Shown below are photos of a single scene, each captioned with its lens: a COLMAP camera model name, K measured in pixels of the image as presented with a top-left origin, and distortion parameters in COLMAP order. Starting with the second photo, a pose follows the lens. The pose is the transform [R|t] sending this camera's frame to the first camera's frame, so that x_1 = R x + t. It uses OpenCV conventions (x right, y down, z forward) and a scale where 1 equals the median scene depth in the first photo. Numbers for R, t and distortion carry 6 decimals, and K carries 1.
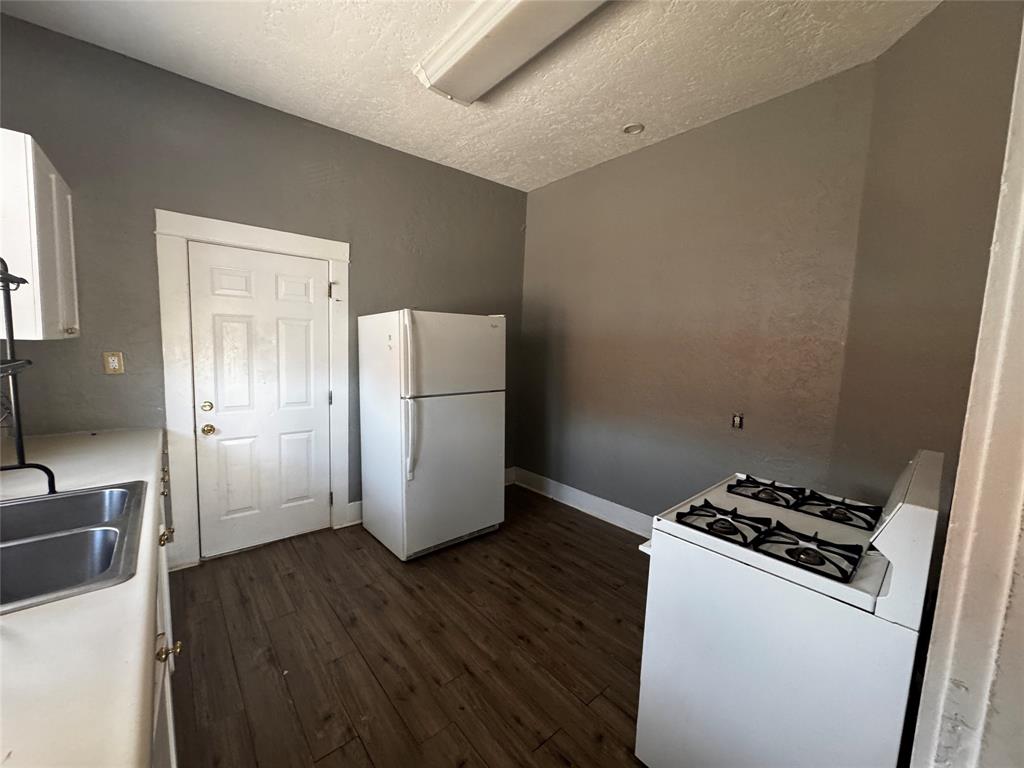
lens RADIAL K [[410.0, 0, 513.1], [0, 410.0, 383.4], [0, 0, 1]] dist [-0.000236, -0.000052]
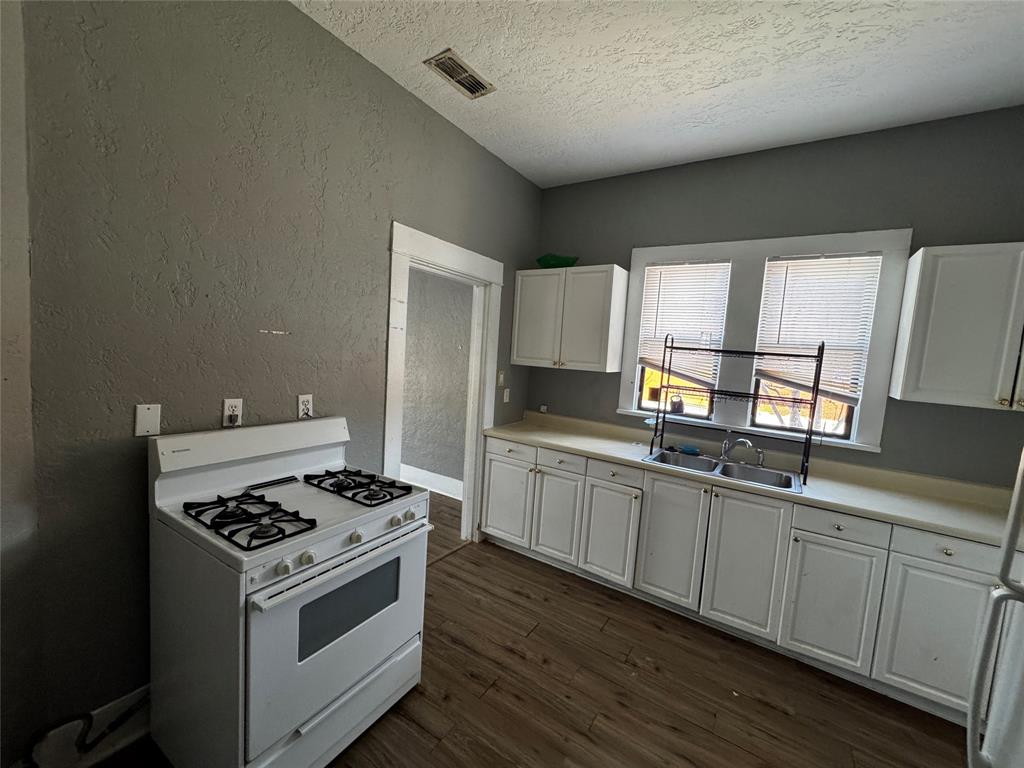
lens RADIAL K [[410.0, 0, 508.8], [0, 410.0, 385.1], [0, 0, 1]] dist [-0.000236, -0.000052]
pose [[-0.958699, -0.071335, -0.275333, 0.394042], [-0.122619, 0.977118, 0.173797, -0.213308], [0.256635, 0.200380, -0.945508, 1.819727]]
